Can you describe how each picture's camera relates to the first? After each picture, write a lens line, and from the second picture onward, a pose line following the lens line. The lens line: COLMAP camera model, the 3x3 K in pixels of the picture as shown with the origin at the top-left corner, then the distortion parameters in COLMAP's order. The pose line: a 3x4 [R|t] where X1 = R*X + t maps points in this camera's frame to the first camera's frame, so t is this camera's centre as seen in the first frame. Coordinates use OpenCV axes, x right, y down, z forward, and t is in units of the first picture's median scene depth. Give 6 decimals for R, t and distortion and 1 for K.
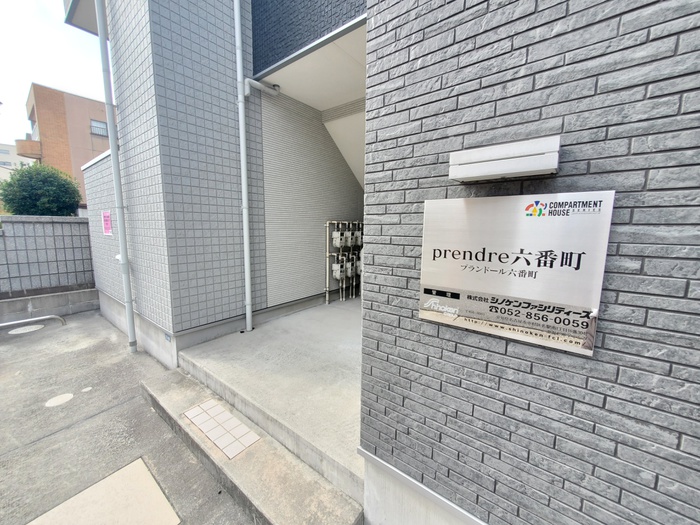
lens RADIAL K [[278.5, 0, 345.0], [0, 278.5, 261.5], [0, 0, 1]] dist [0.003956, -0.000256]
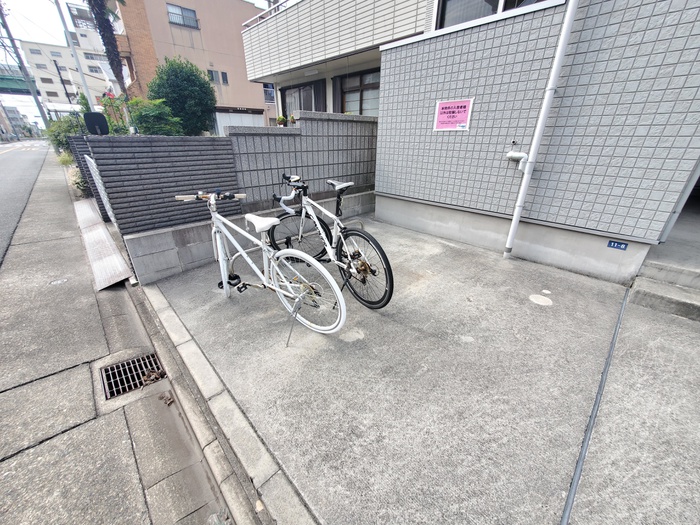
lens RADIAL K [[278.5, 0, 347.0], [0, 278.5, 262.3], [0, 0, 1]] dist [0.003956, -0.000256]
pose [[0.990670, 0.052495, -0.125764, -1.446577], [-0.013272, 0.955610, 0.294335, 0.067329], [0.135632, -0.289920, 0.947391, -0.015626]]
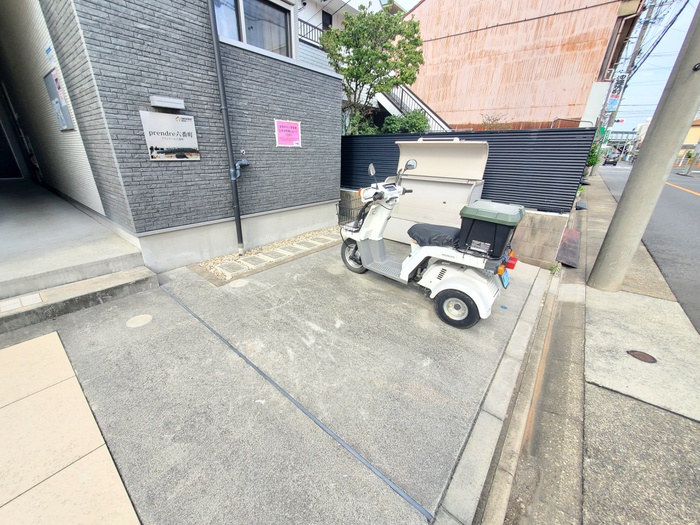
lens RADIAL K [[278.5, 0, 344.6], [0, 278.5, 266.1], [0, 0, 1]] dist [0.003956, -0.000256]
pose [[0.006123, -0.389064, 0.921190, -0.953470], [0.106383, 0.916233, 0.386263, 0.109948], [-0.994306, 0.095634, 0.046999, -0.319089]]
